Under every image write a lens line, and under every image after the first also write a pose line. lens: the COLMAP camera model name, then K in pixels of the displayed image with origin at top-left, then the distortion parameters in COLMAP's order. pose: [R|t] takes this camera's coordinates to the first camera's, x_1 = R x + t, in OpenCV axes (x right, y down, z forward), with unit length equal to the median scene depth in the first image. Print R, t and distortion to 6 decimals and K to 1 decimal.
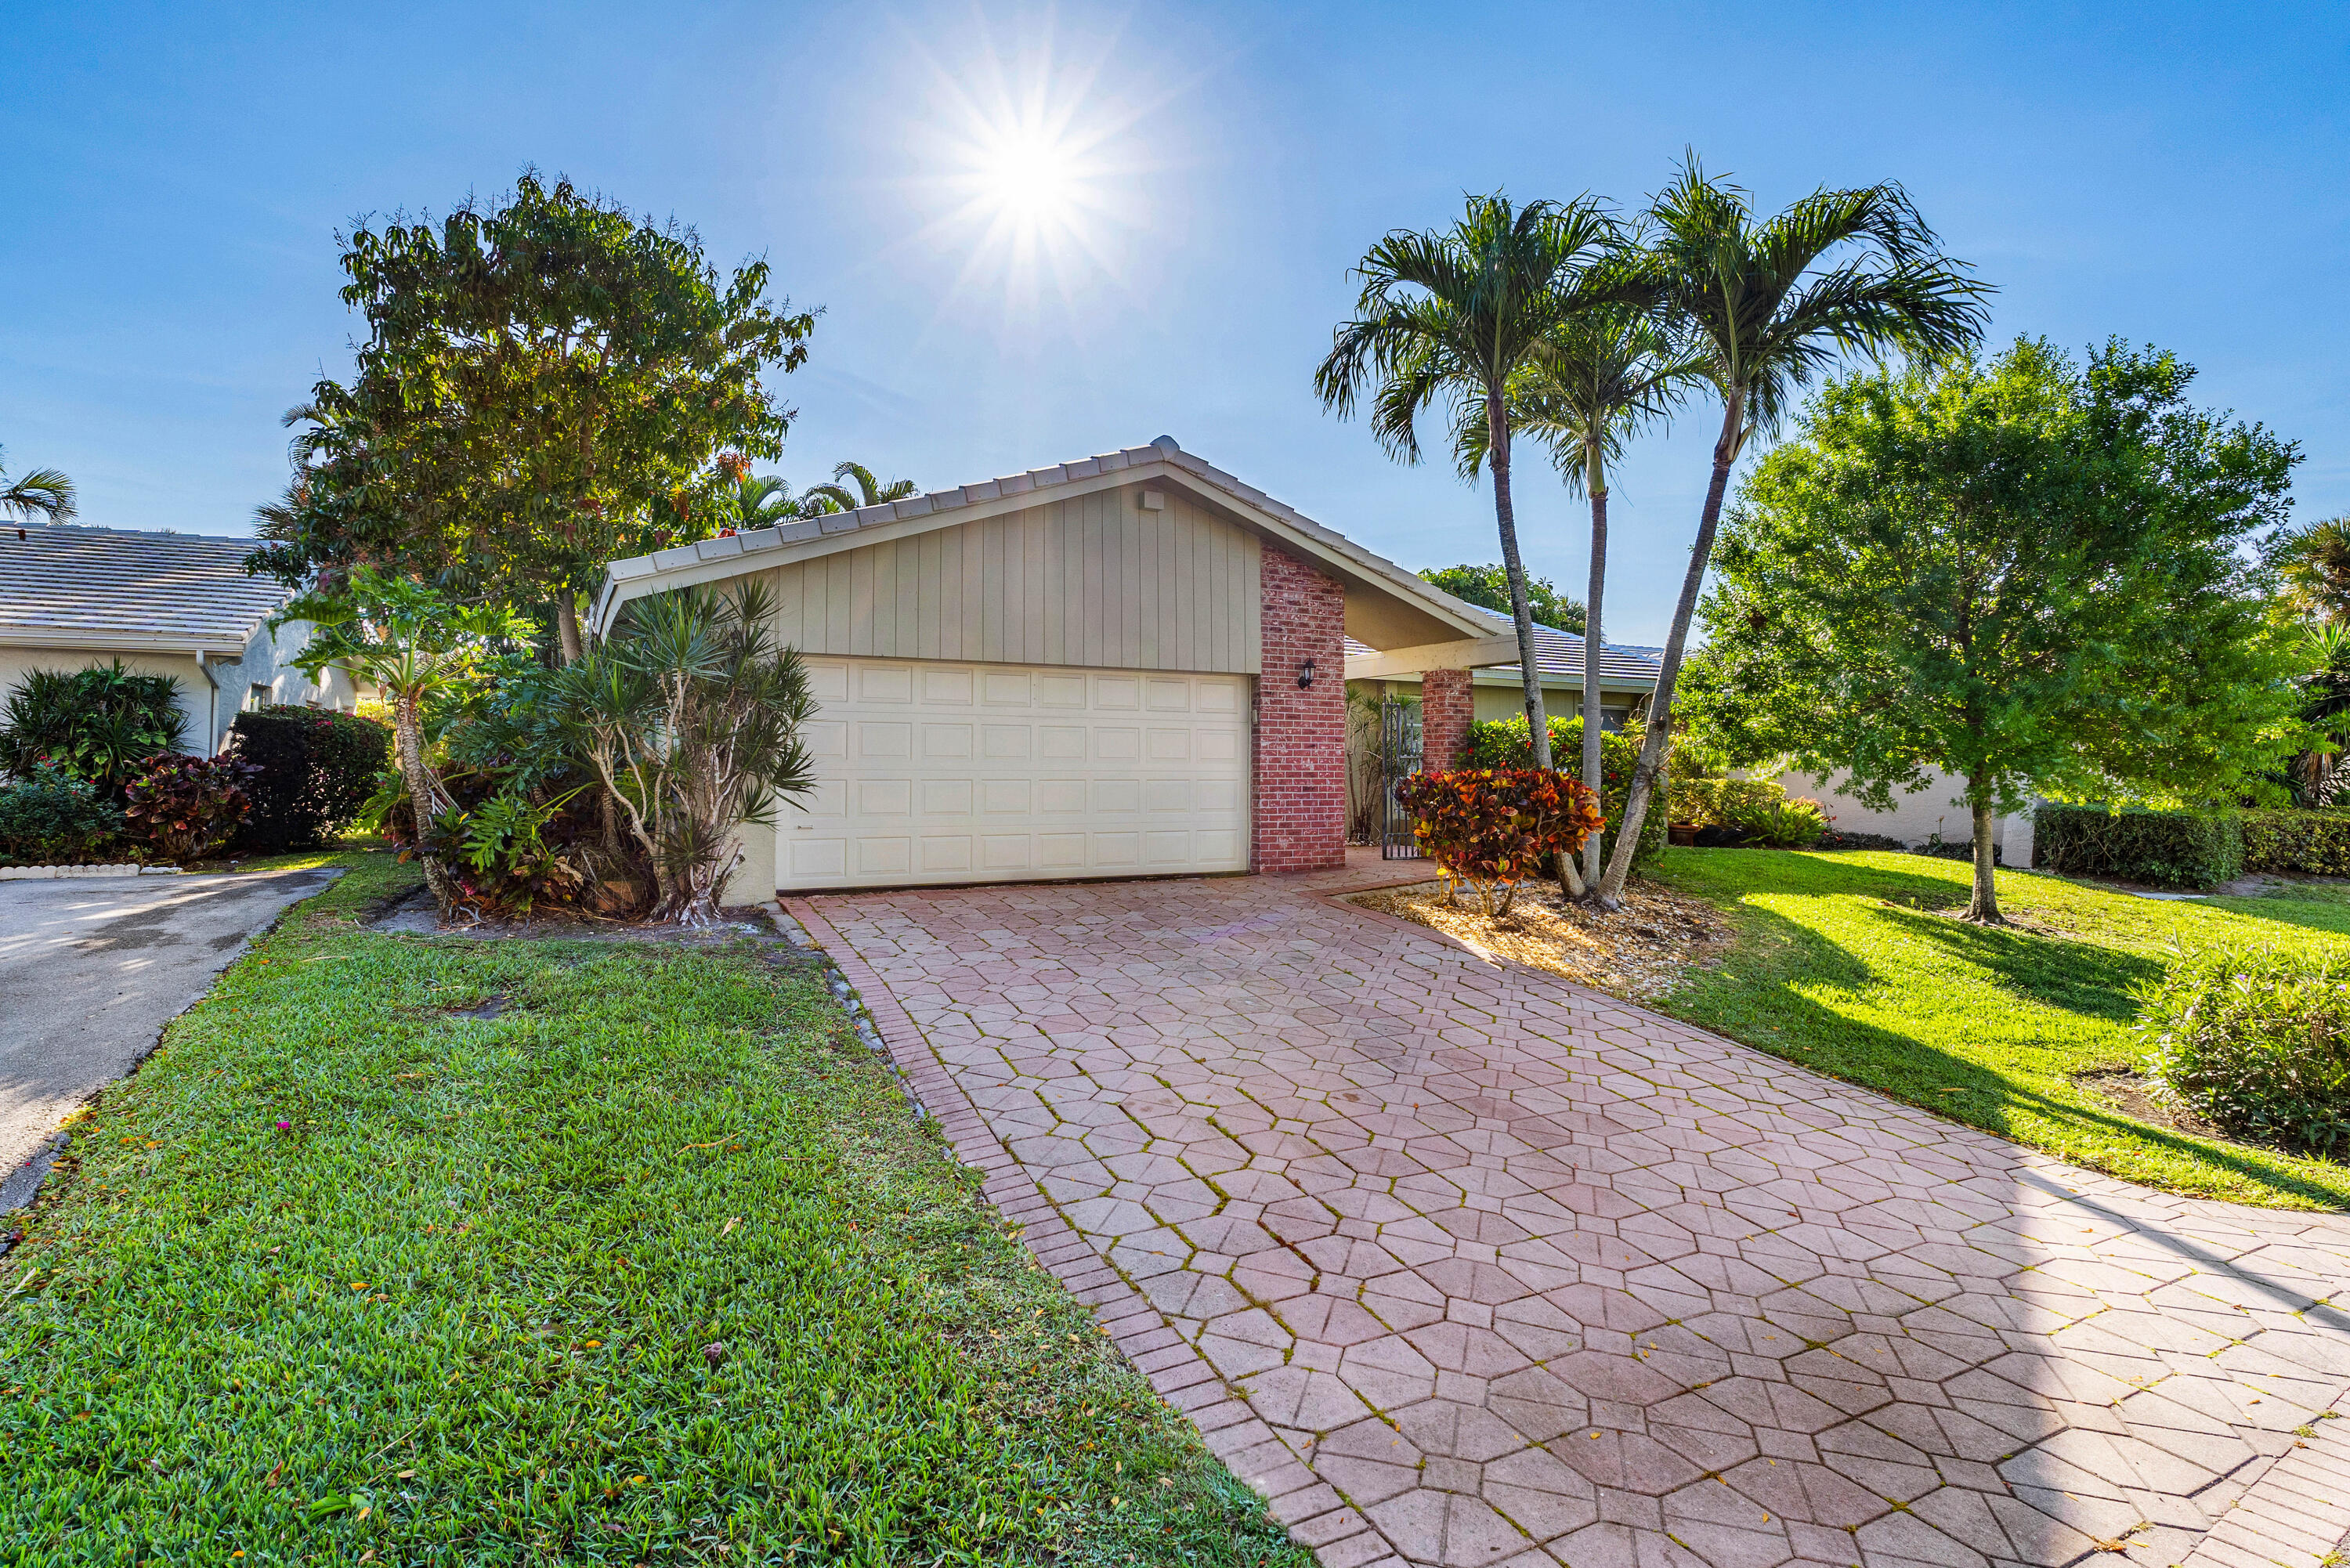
lens RADIAL K [[1110.9, 0, 1175.0], [0, 1110.9, 784.0], [0, 0, 1]] dist [-0.000188, -0.000773]
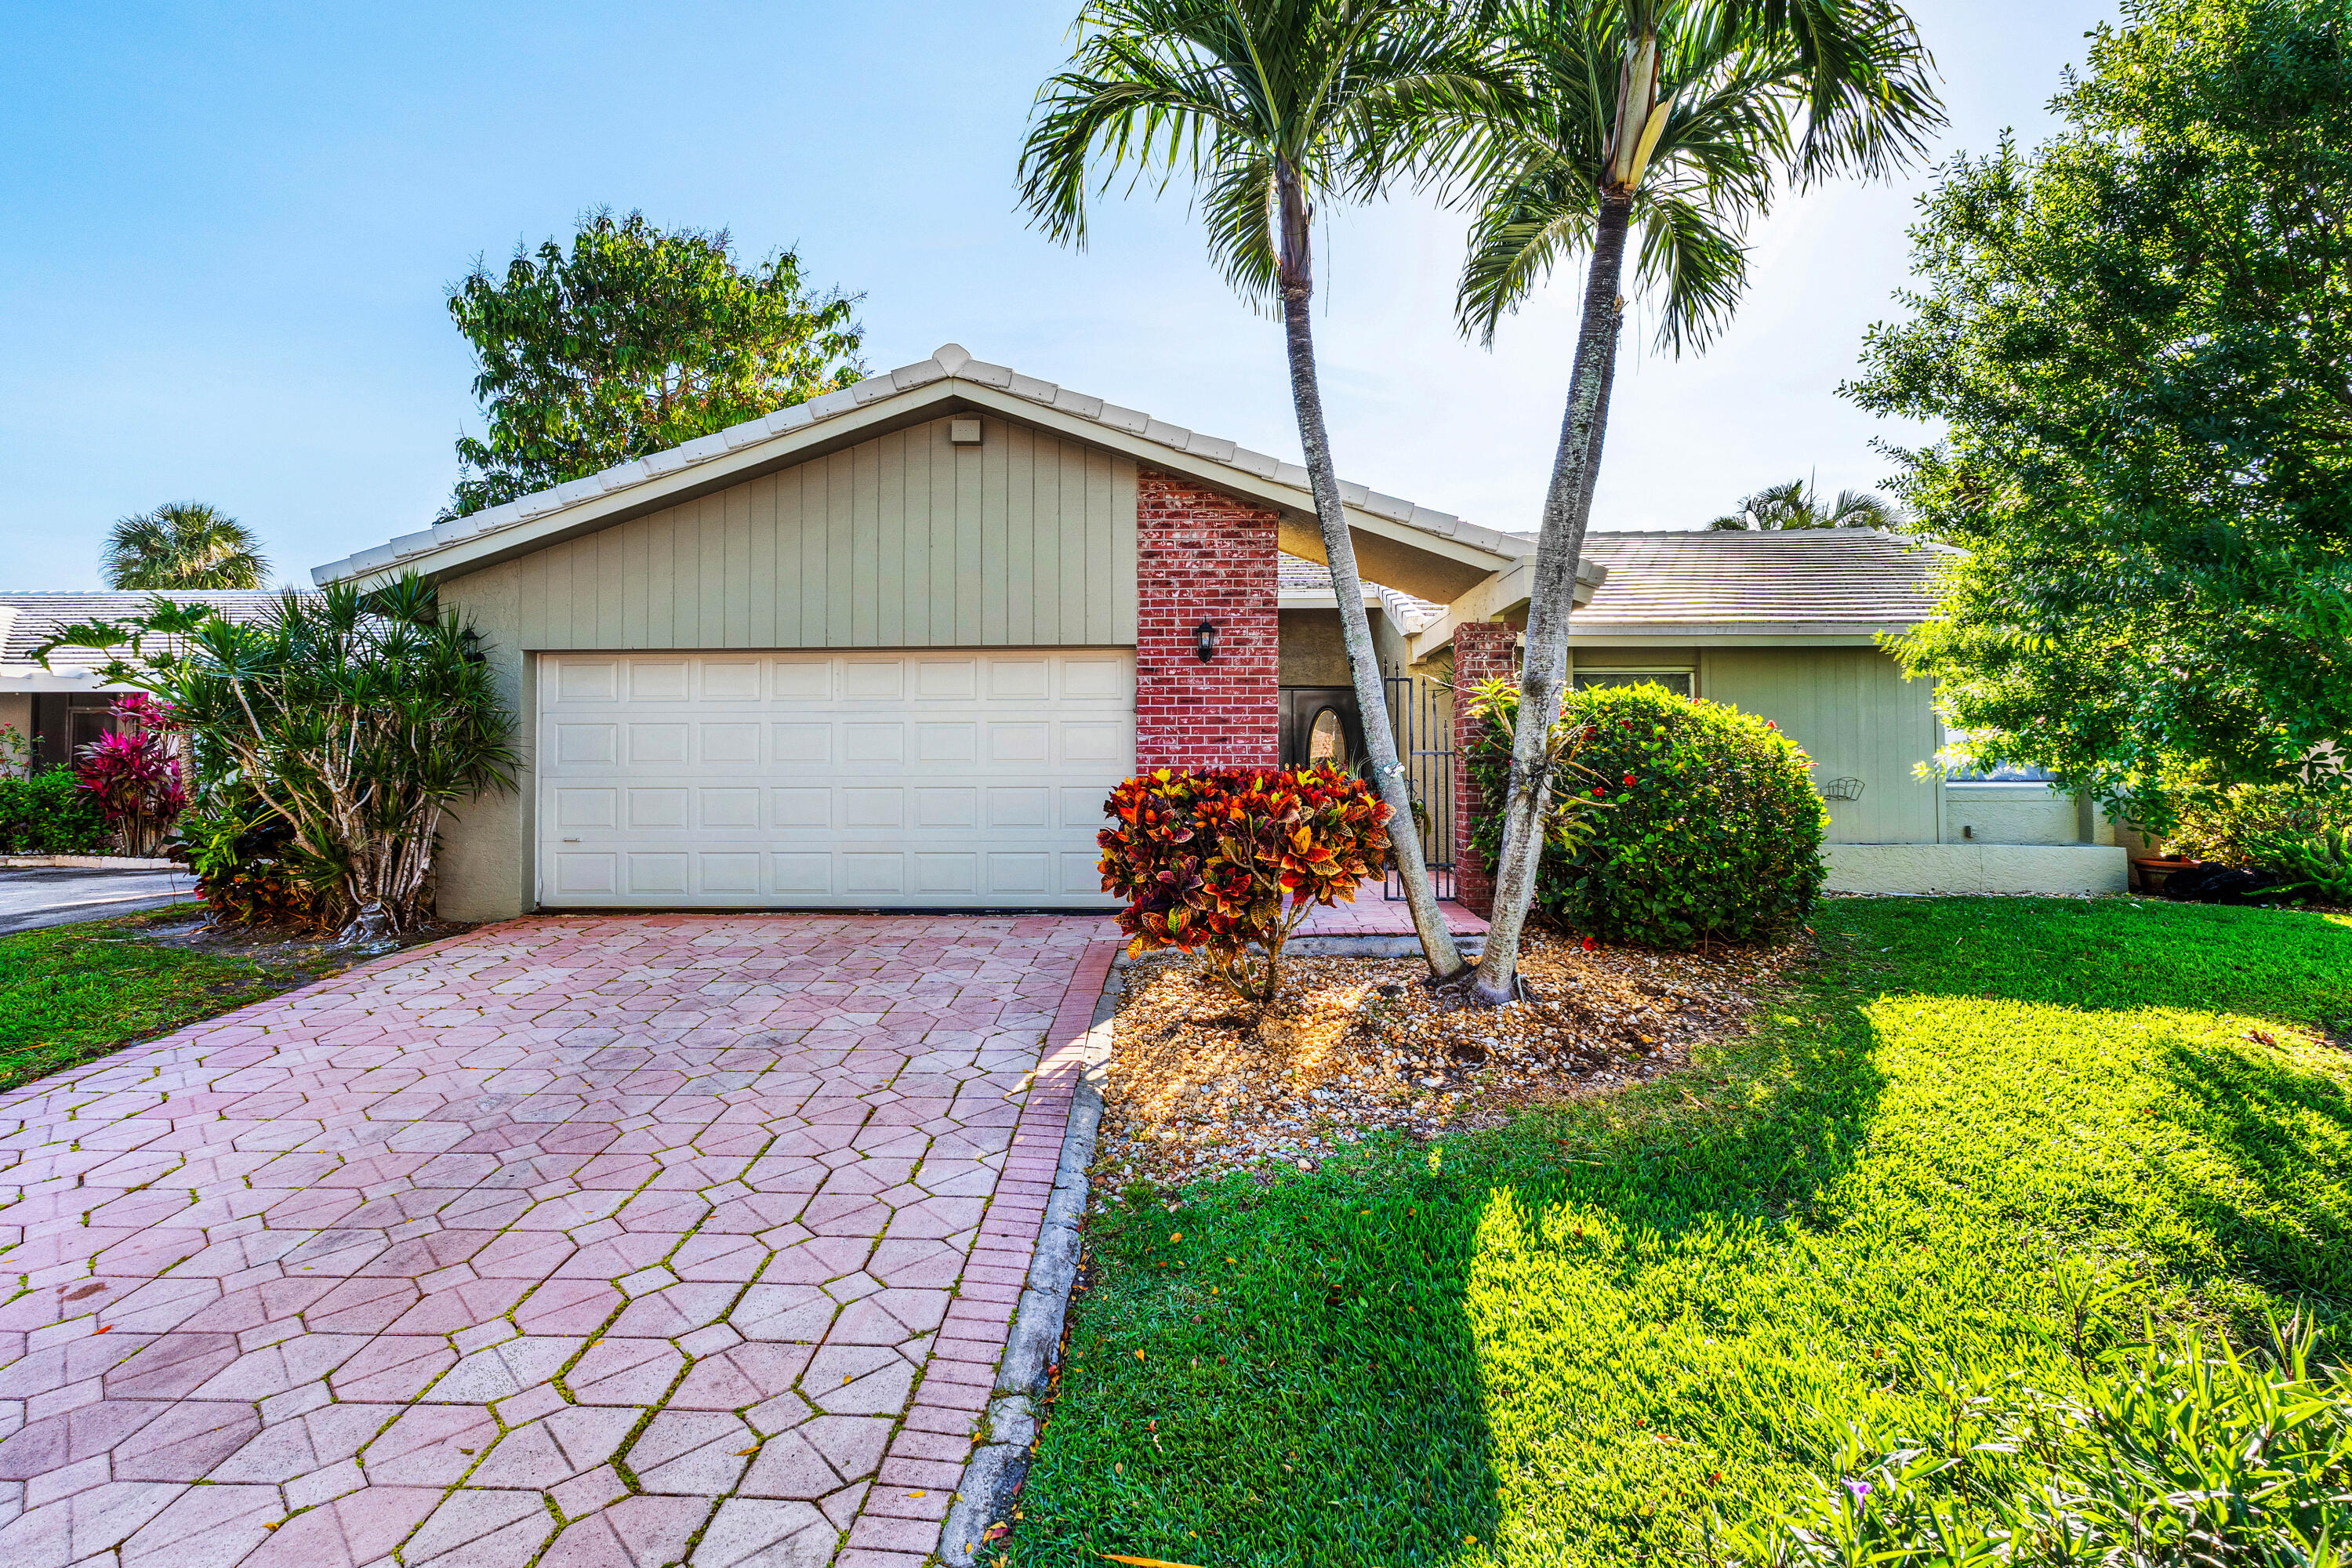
lens RADIAL K [[1155.4, 0, 1182.7], [0, 1155.4, 774.3], [0, 0, 1]] dist [0.000210, -0.001396]
pose [[0.879739, -0.005820, -0.475422, 0.470373], [0.000174, 0.999929, -0.011918, -0.003153], [0.475457, 0.010402, 0.879677, 0.335284]]
